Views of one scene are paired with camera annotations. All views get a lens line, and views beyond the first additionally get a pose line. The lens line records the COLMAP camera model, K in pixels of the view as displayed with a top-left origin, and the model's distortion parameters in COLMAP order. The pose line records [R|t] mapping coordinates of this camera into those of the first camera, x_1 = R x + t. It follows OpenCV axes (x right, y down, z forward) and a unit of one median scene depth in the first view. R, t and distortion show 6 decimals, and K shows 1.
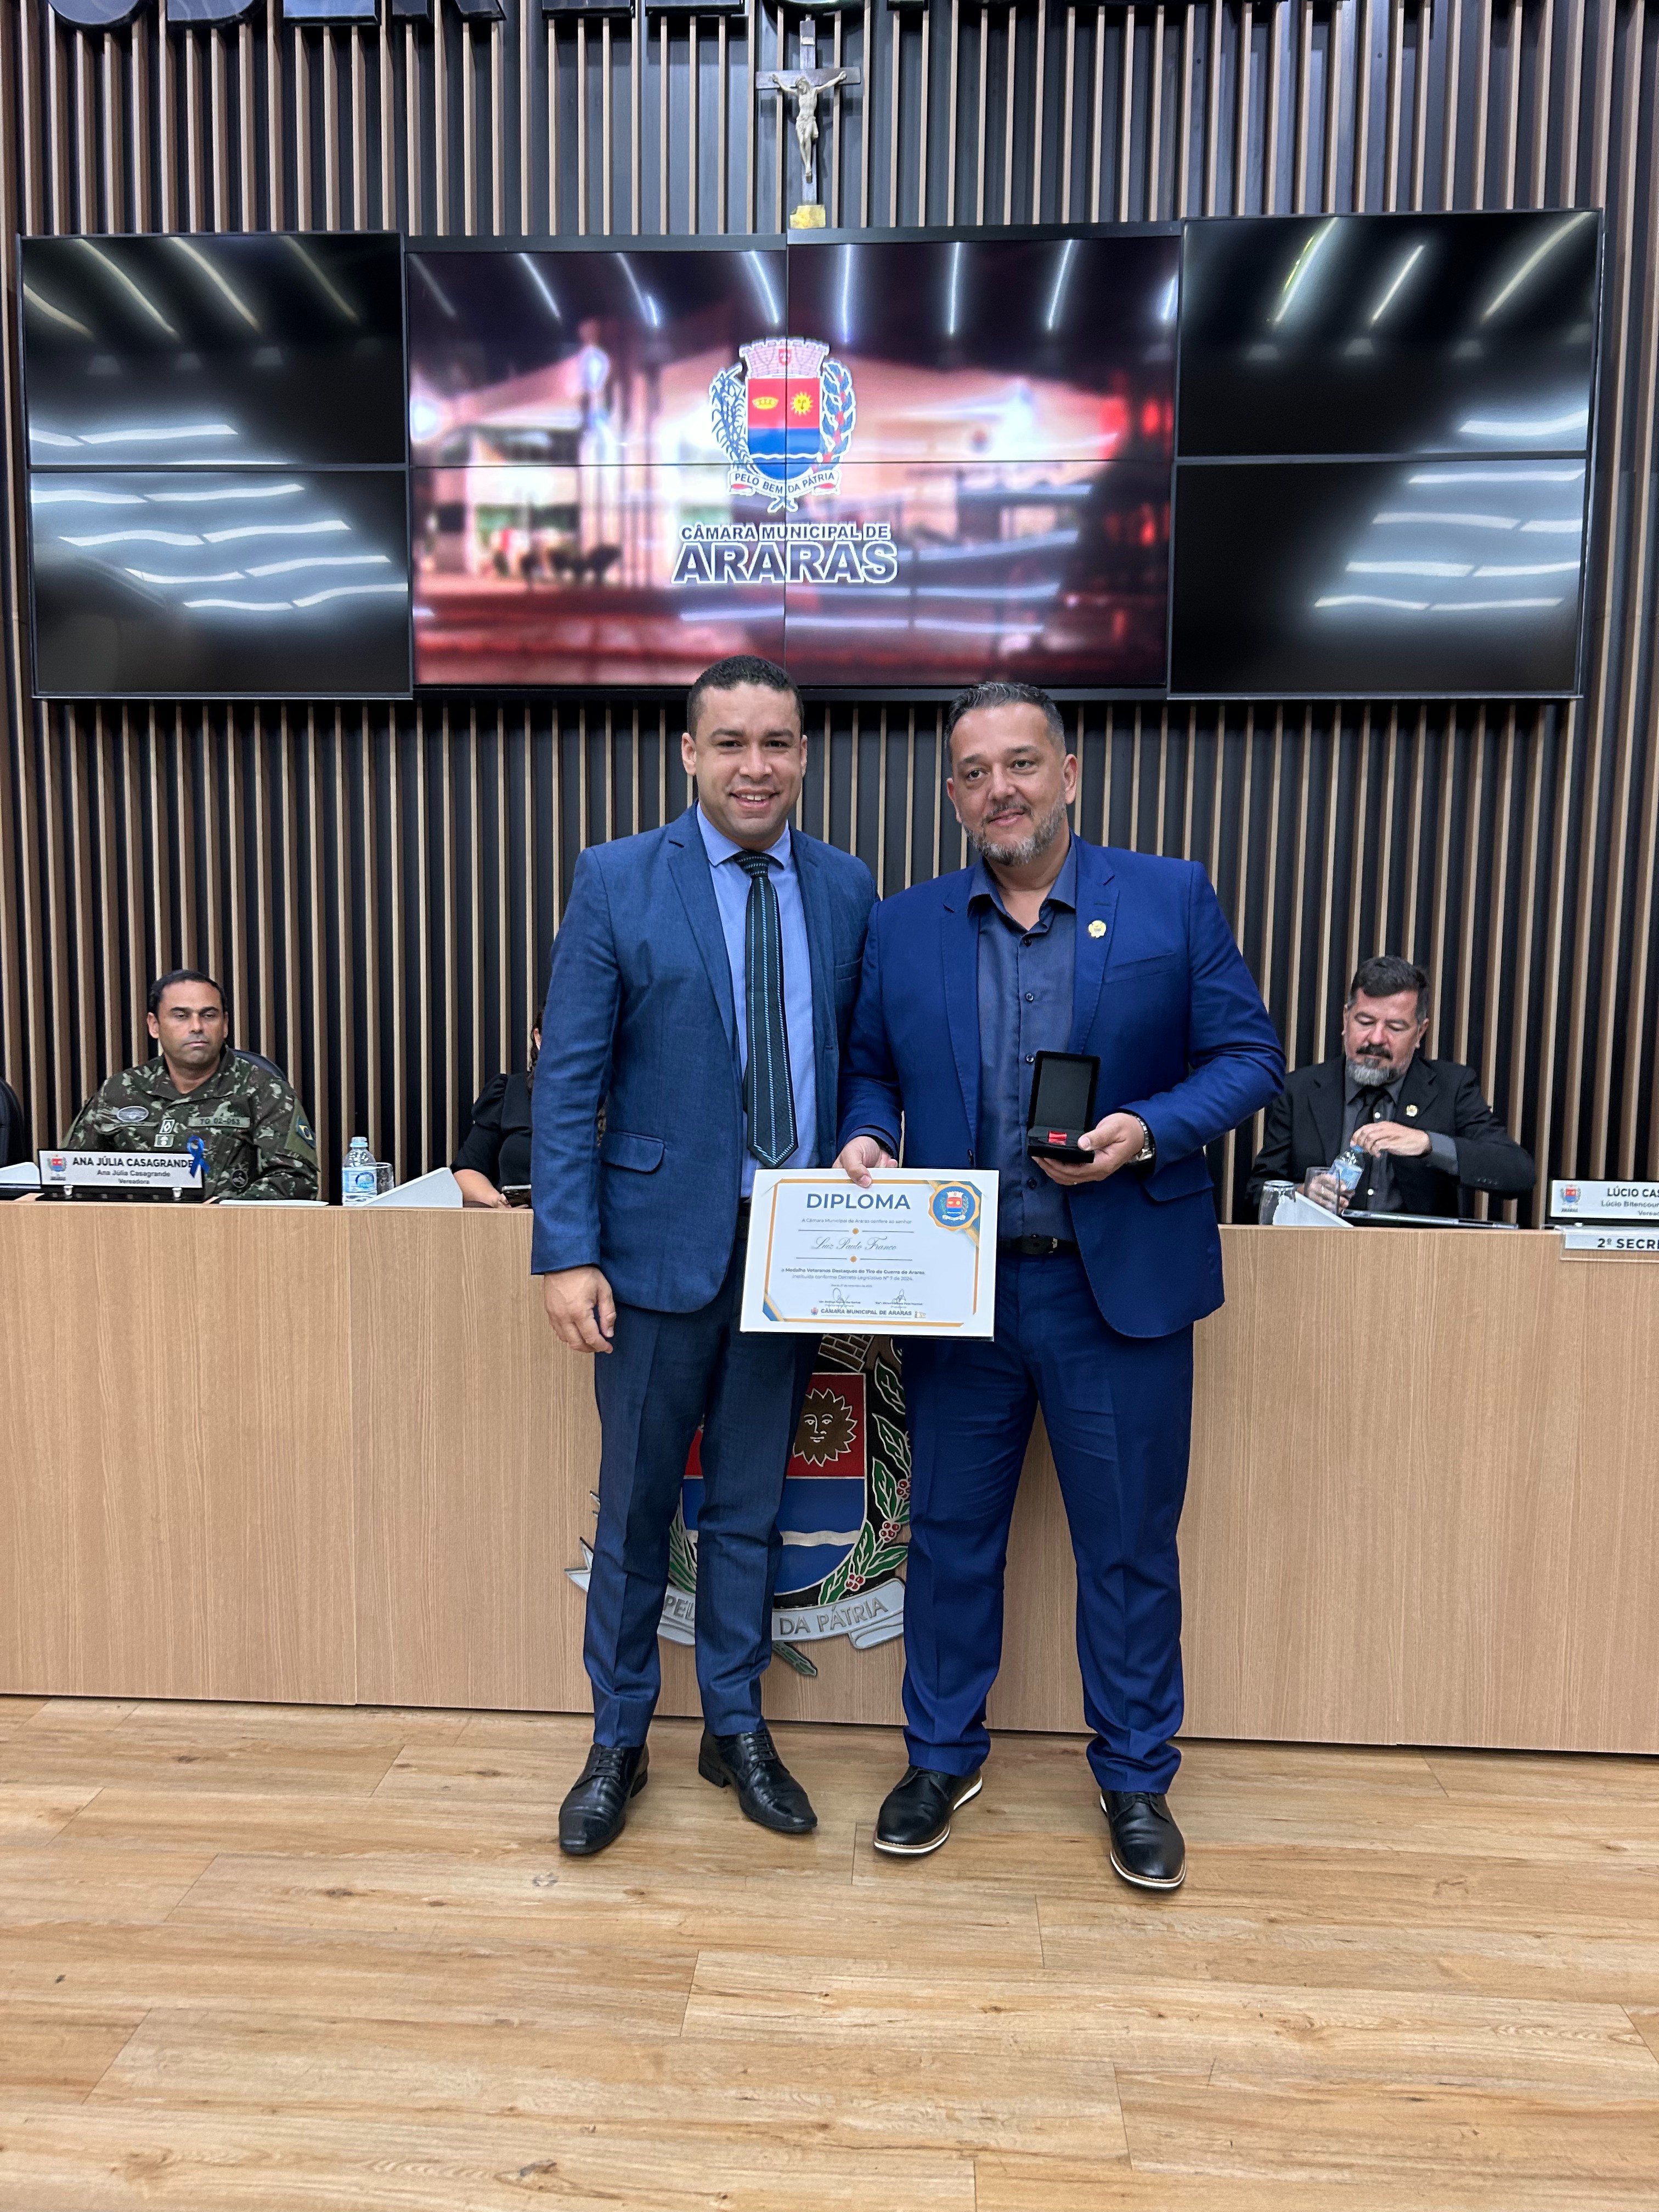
lens RADIAL K [[1670.4, 0, 812.9], [0, 1670.4, 1111.6], [0, 0, 1]] dist [0.037570, -0.033465]
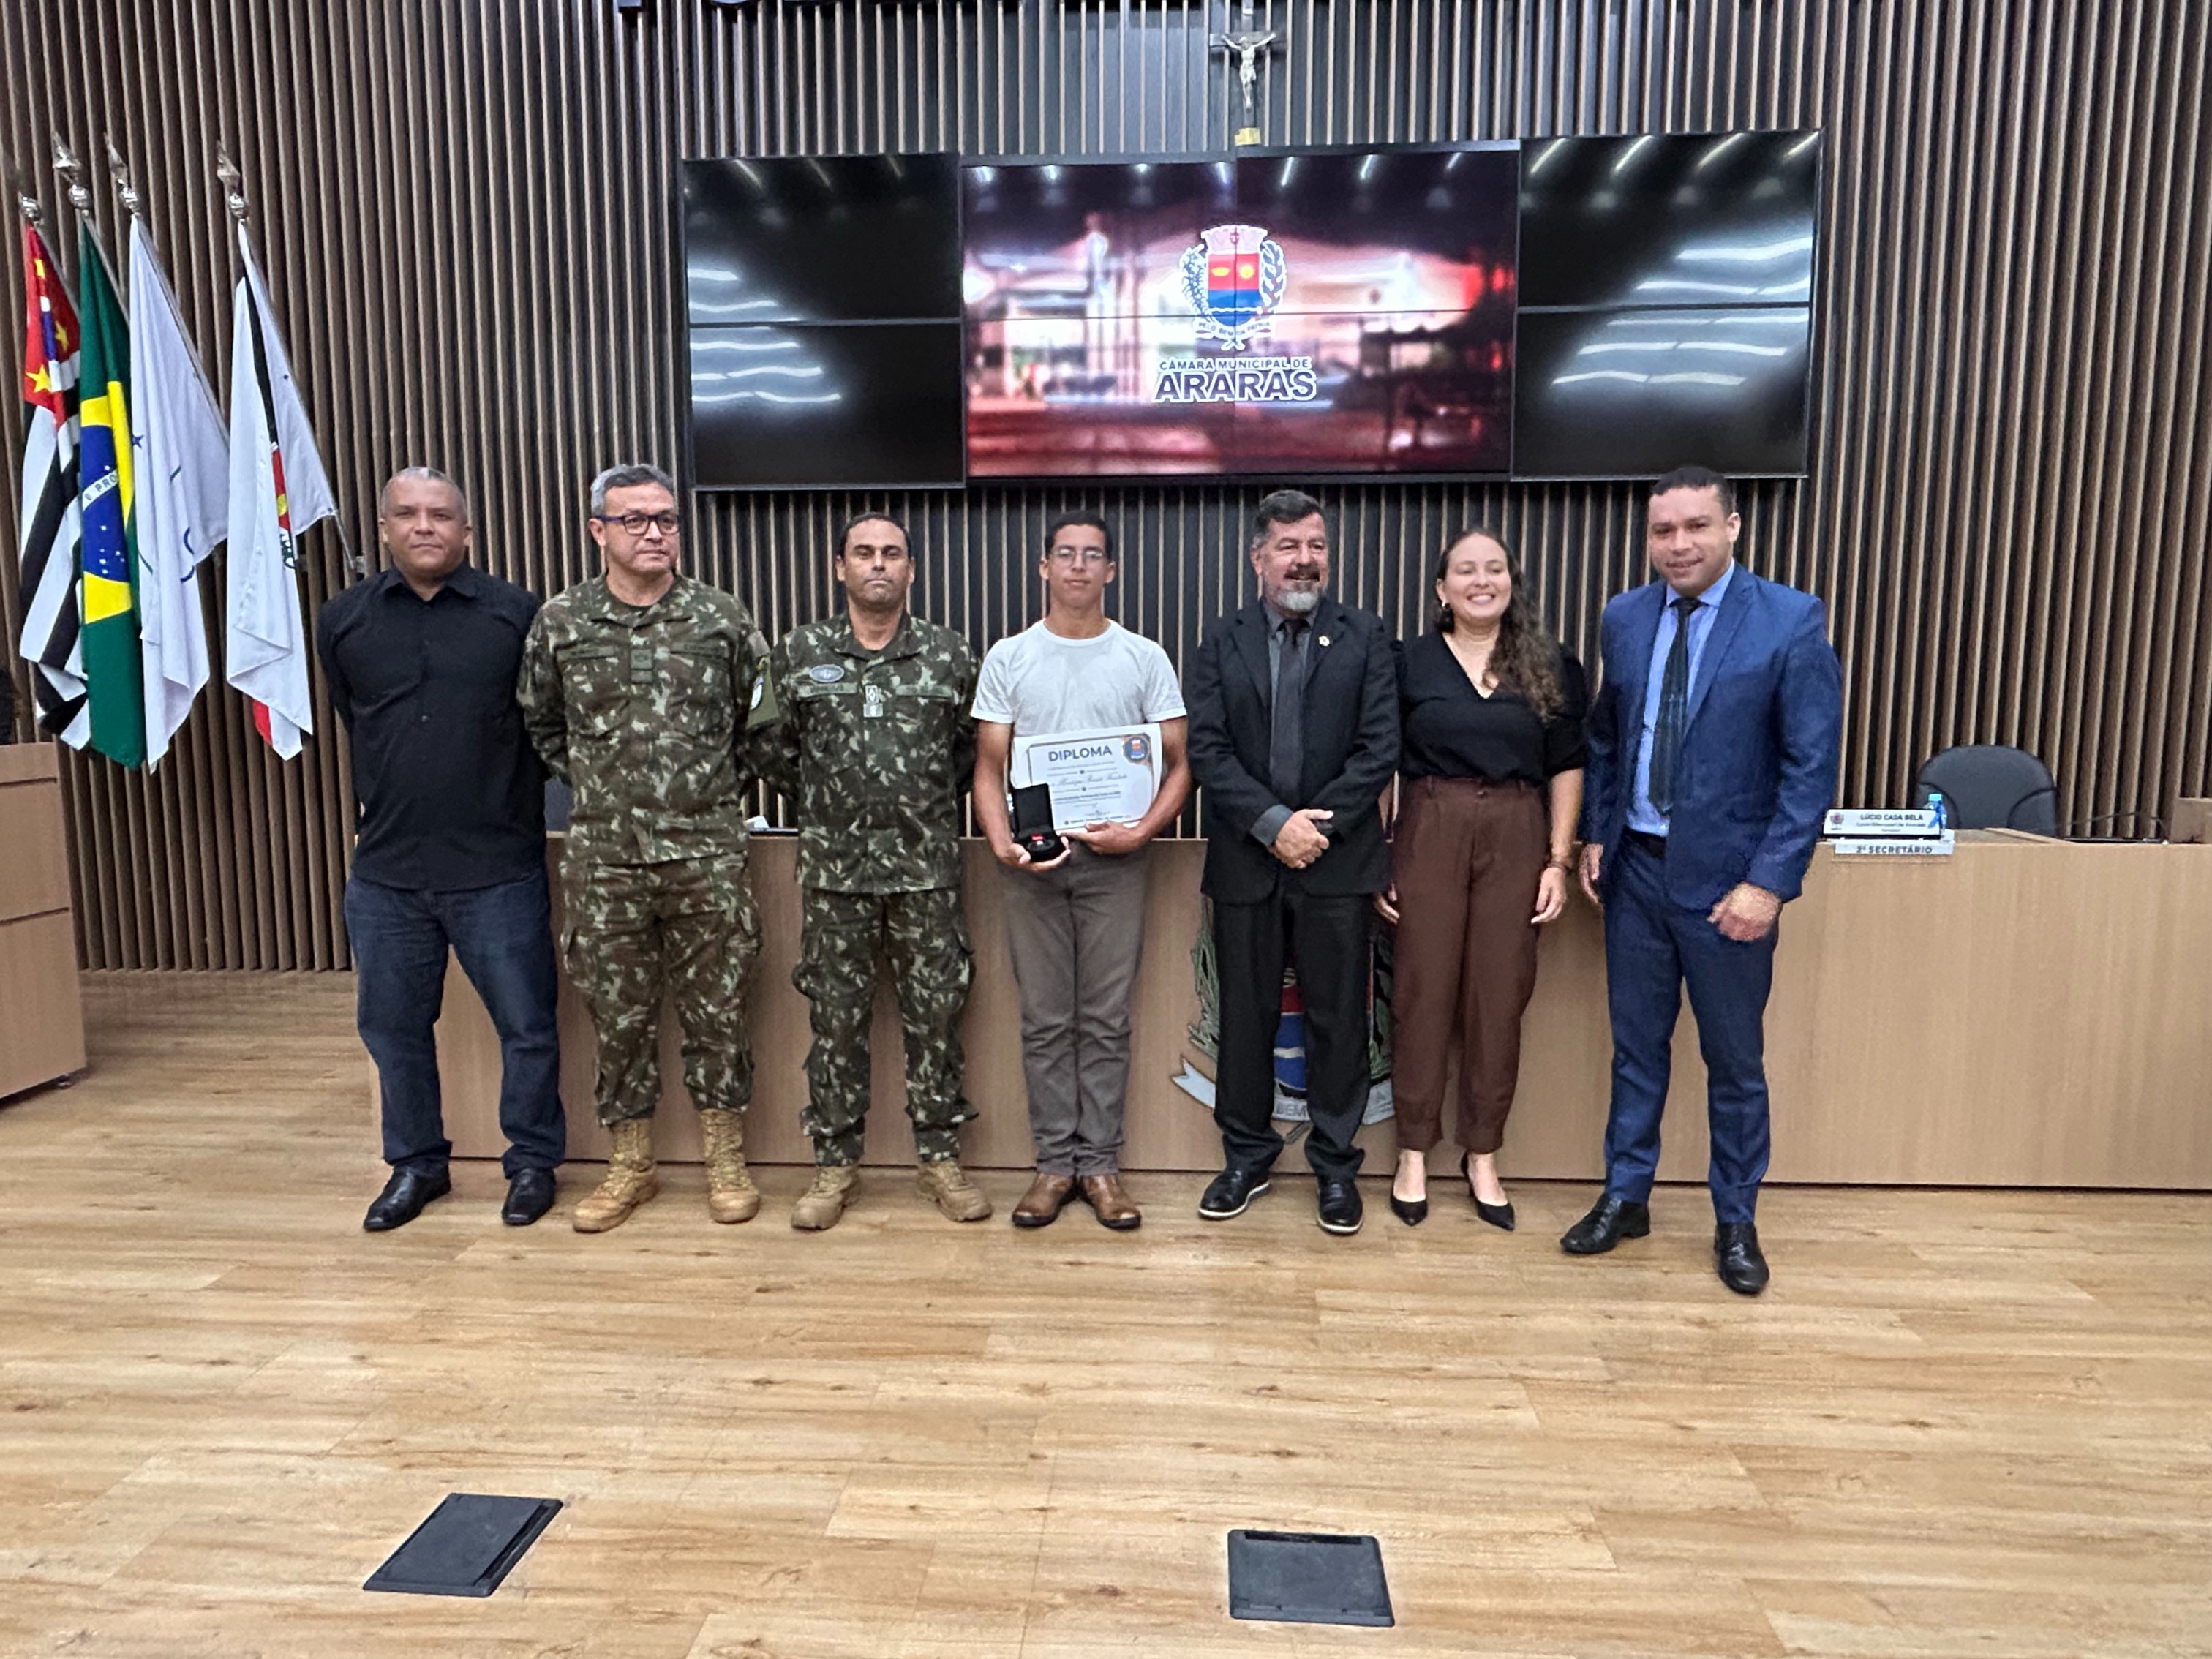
lens RADIAL K [[1368.8, 0, 1115.6], [0, 1368.8, 828.0], [0, 0, 1]] dist [0.002002, 0.000706]
pose [[0.999911, -0.012870, 0.003497, -0.195324], [0.012796, 0.999706, 0.020577, 0.023011], [-0.003760, -0.020530, 0.999782, -0.223231]]
